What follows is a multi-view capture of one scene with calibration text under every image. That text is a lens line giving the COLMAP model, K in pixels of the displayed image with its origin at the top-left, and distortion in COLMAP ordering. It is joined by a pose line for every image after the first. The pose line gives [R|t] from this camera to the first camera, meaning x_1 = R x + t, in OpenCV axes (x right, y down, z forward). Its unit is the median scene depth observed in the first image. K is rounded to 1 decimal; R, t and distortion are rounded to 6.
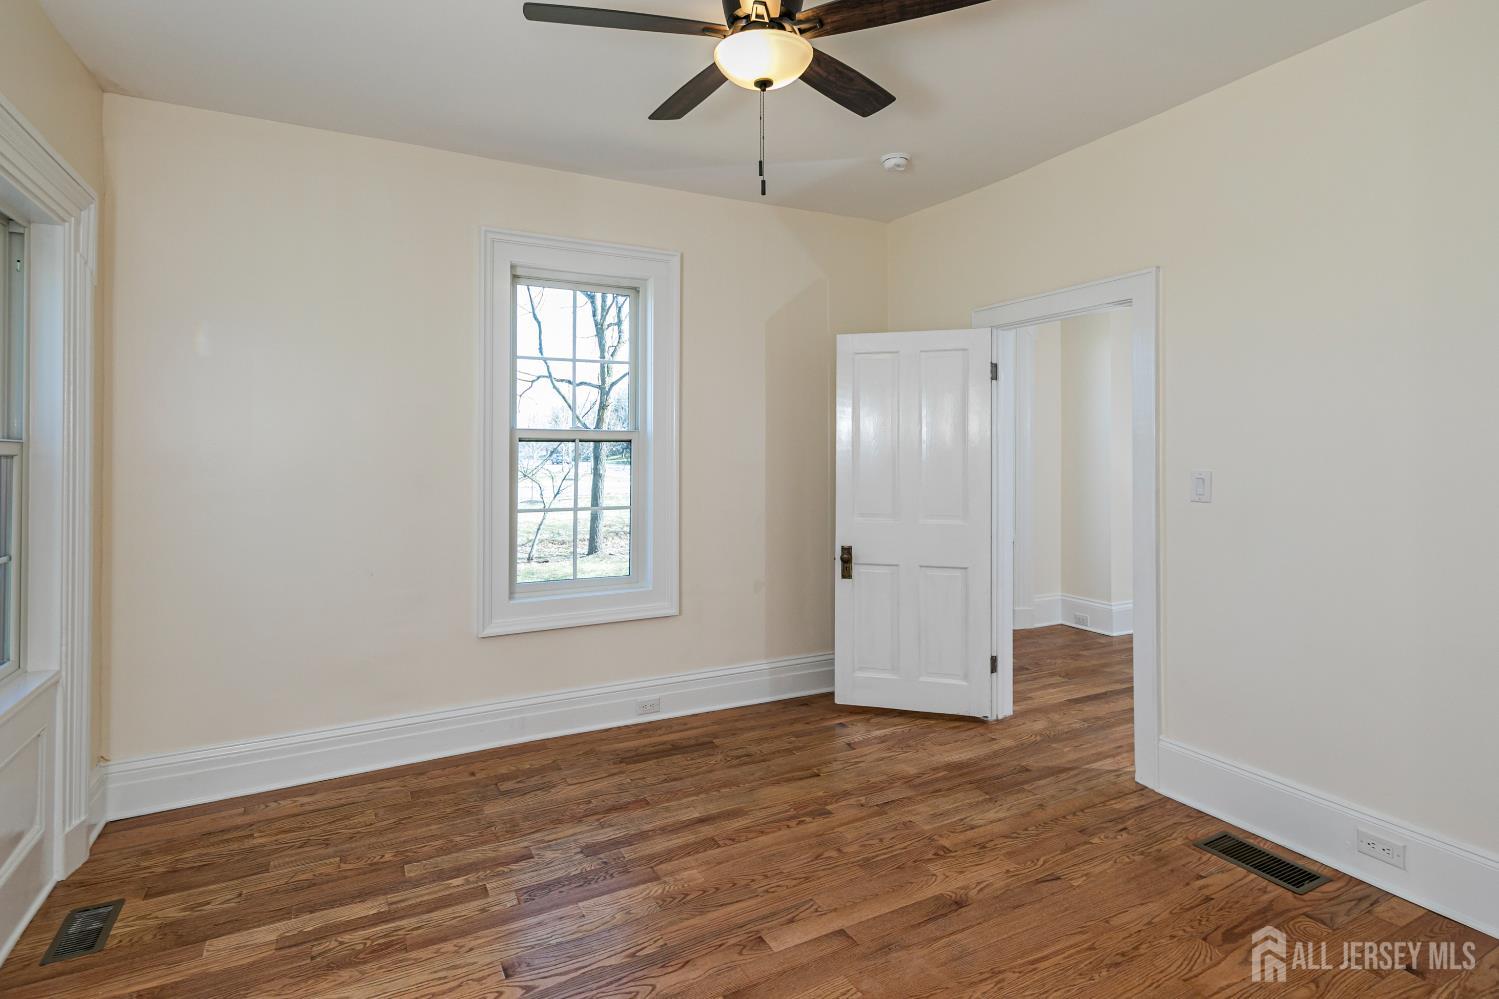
lens RADIAL K [[754.3, 0, 746.8], [0, 754.3, 441.7], [0, 0, 1]] dist [0.002152, -0.000647]
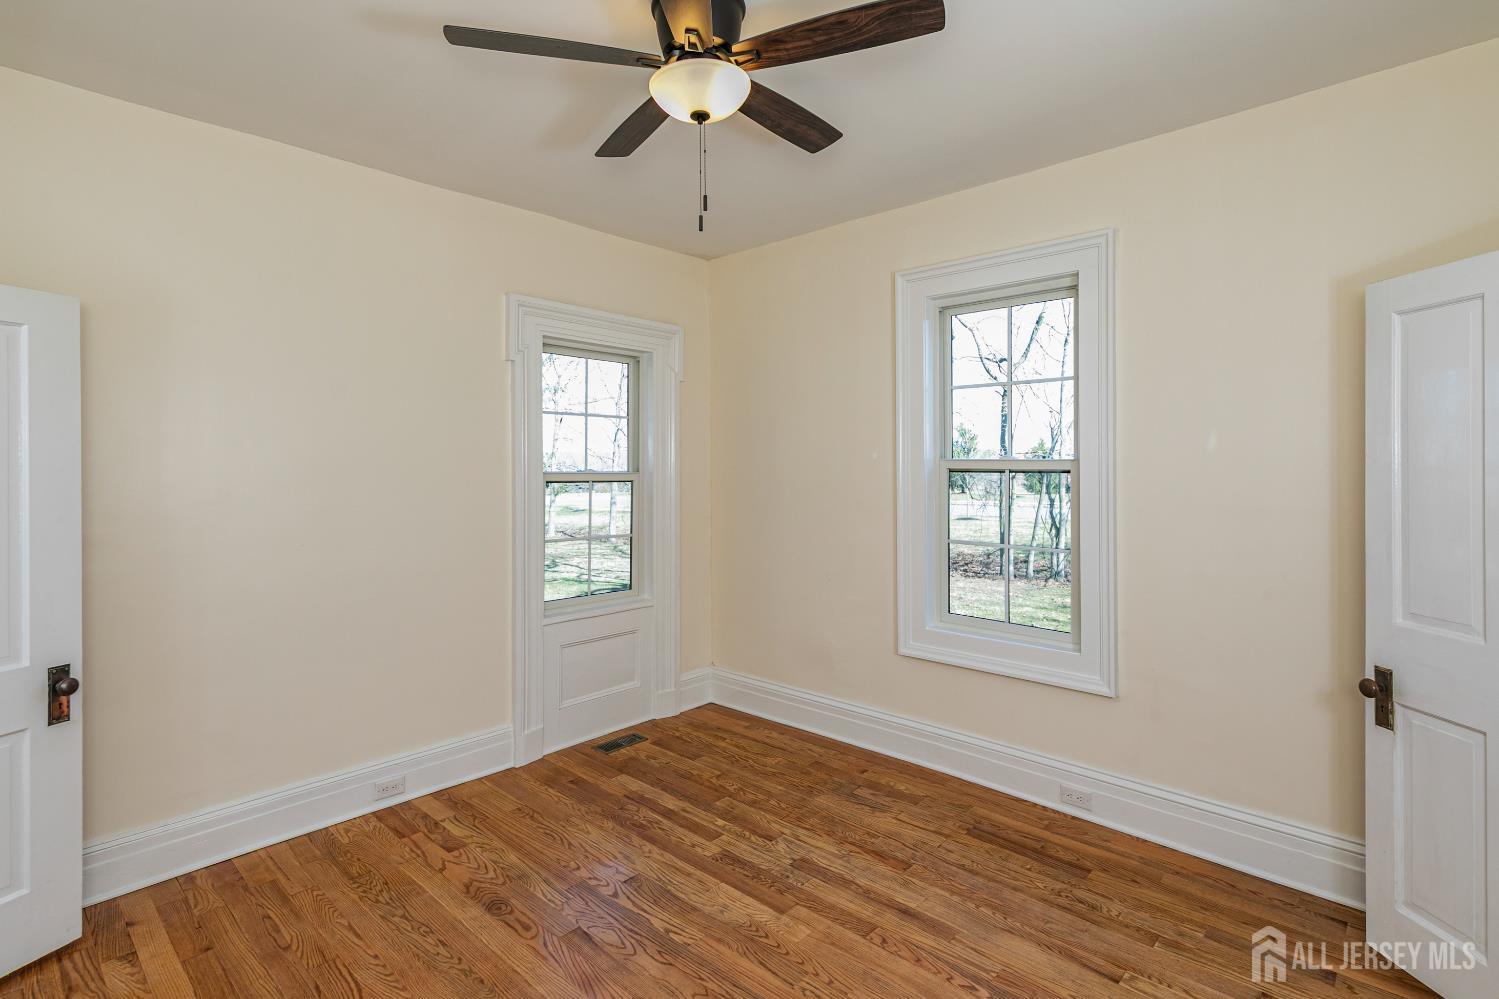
lens RADIAL K [[734.9, 0, 748.4], [0, 734.9, 457.7], [0, 0, 1]] dist [0.002074, -0.000708]
pose [[0.334139, -0.005404, -0.942508, 0.685446], [0.001811, 0.999985, -0.005092, -0.018065], [0.942522, -0.000005, 0.334144, 0.547410]]
